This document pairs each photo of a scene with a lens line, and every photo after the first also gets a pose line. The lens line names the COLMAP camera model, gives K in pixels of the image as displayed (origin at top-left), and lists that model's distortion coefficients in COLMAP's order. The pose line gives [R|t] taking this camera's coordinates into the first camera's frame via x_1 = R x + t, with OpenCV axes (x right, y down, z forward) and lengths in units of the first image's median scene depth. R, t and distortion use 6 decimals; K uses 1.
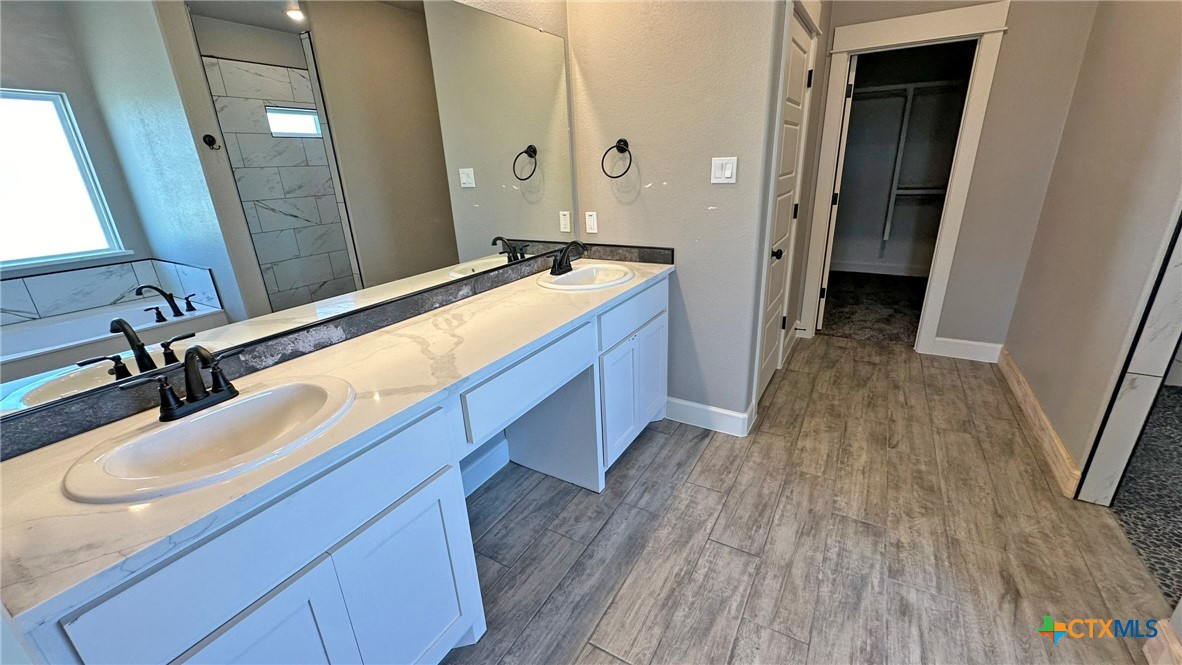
lens RADIAL K [[471.9, 0, 590.2], [0, 471.9, 332.2], [0, 0, 1]] dist [-0.002206, 0.000251]
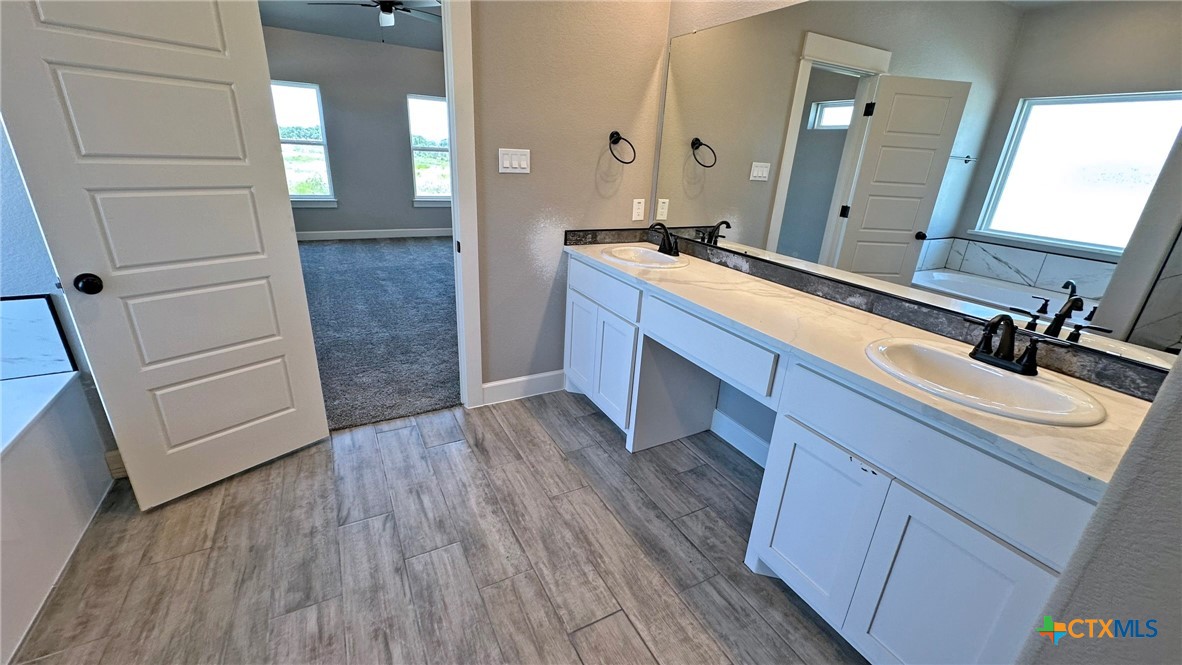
lens RADIAL K [[471.9, 0, 590.2], [0, 471.9, 332.2], [0, 0, 1]] dist [-0.002206, 0.000251]
pose [[-0.509878, 0.318538, -0.799099, 0.893482], [-0.324601, 0.789008, 0.521632, -0.414822], [0.796655, 0.525357, -0.298900, 1.068461]]
